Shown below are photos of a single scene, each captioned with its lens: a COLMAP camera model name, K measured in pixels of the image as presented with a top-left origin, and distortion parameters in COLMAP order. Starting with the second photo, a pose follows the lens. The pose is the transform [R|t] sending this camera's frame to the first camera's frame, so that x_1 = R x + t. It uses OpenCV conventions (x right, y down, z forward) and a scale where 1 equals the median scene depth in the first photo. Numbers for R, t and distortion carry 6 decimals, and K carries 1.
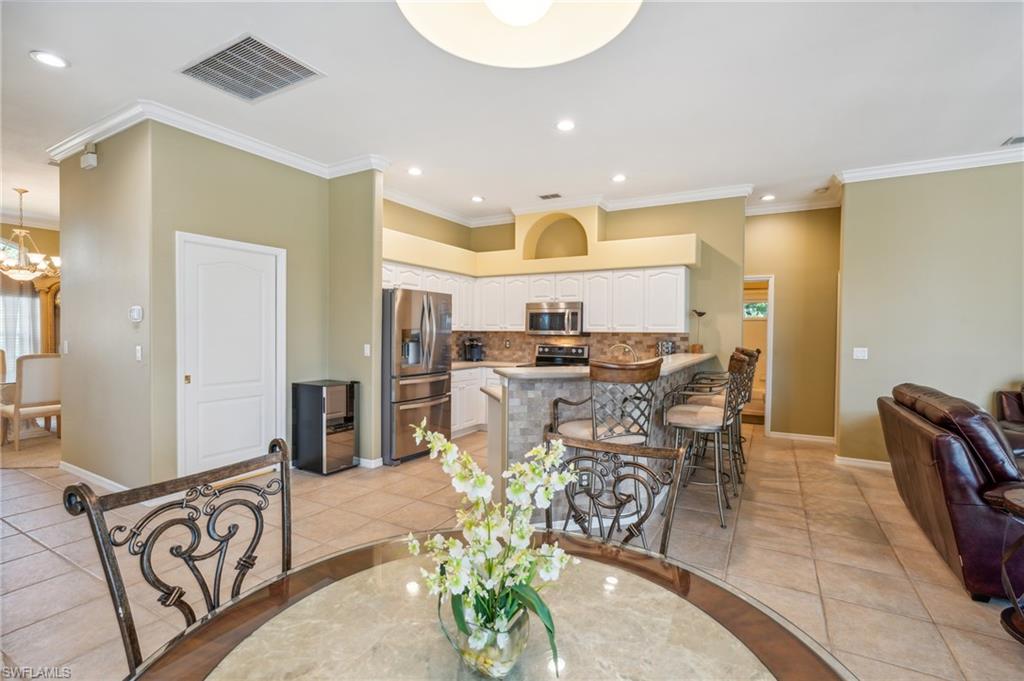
lens RADIAL K [[457.4, 0, 517.1], [0, 457.4, 341.9], [0, 0, 1]] dist [-0.009376, 0.002252]
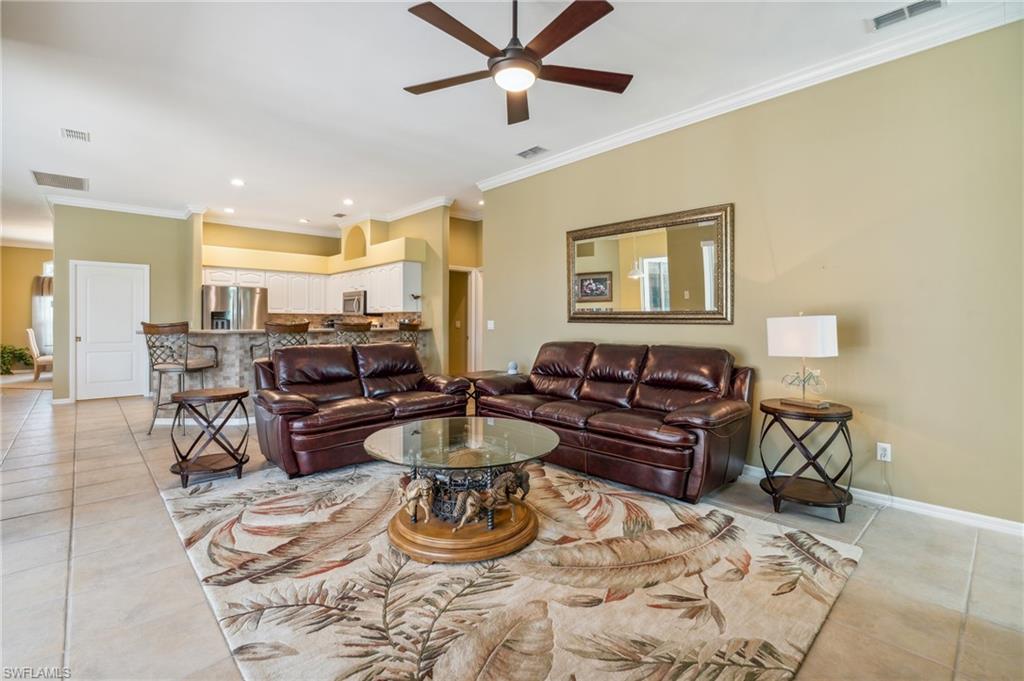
lens RADIAL K [[457.4, 0, 511.0], [0, 457.4, 317.4], [0, 0, 1]] dist [-0.009376, 0.002252]
pose [[0.951376, -0.010505, -0.307854, 1.050796], [-0.000237, 0.999393, -0.034836, 0.041734], [0.308033, 0.033215, 0.950796, -0.156208]]
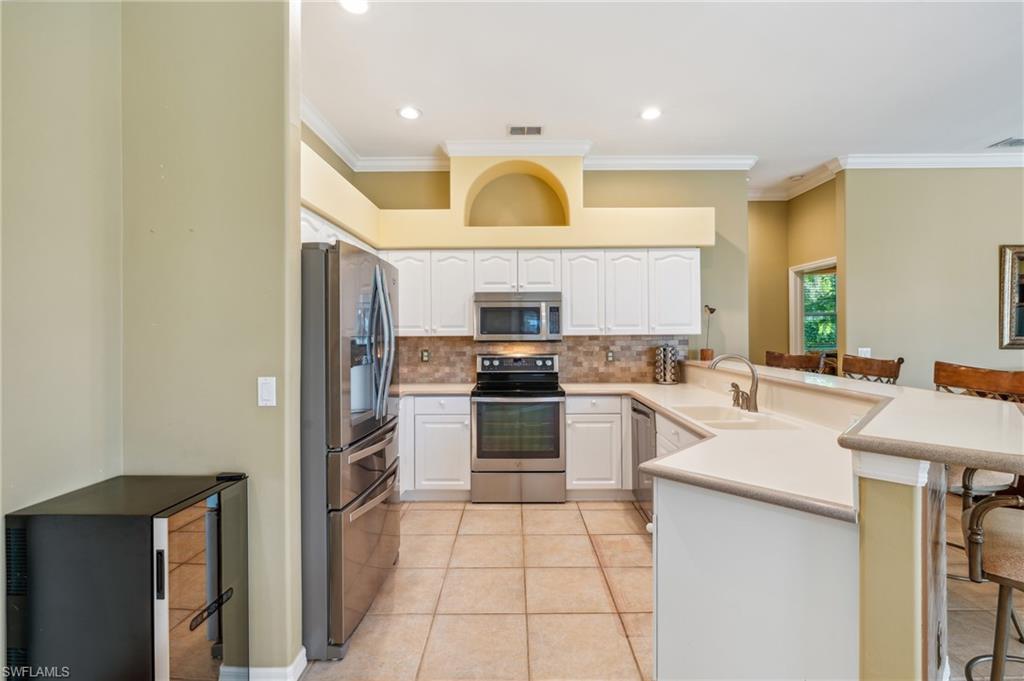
lens RADIAL K [[457.4, 0, 510.4], [0, 457.4, 332.4], [0, 0, 1]] dist [-0.009376, 0.002252]
pose [[0.878736, -0.013812, 0.477108, -0.283472], [0.025136, 0.999533, -0.017360, -0.018105], [-0.476645, 0.027248, 0.878673, 0.470128]]
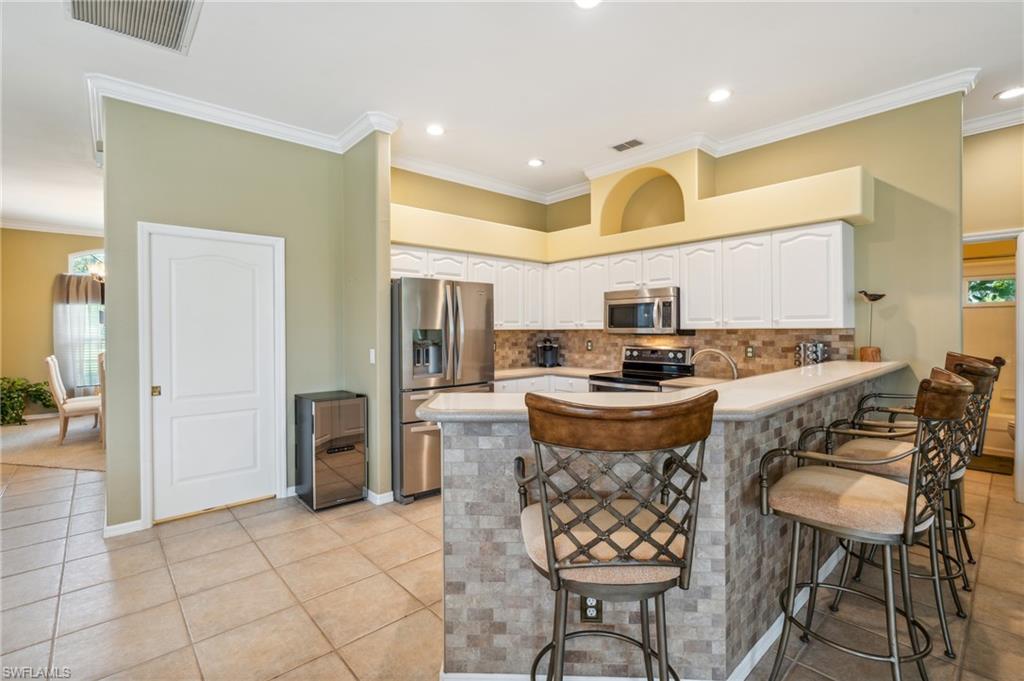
lens RADIAL K [[457.4, 0, 513.3], [0, 457.4, 329.8], [0, 0, 1]] dist [-0.009376, 0.002252]
pose [[0.946359, -0.013813, -0.322821, 0.139964], [0.006879, 0.999721, -0.022612, -0.006861], [0.323043, 0.019178, 0.946190, 0.268120]]
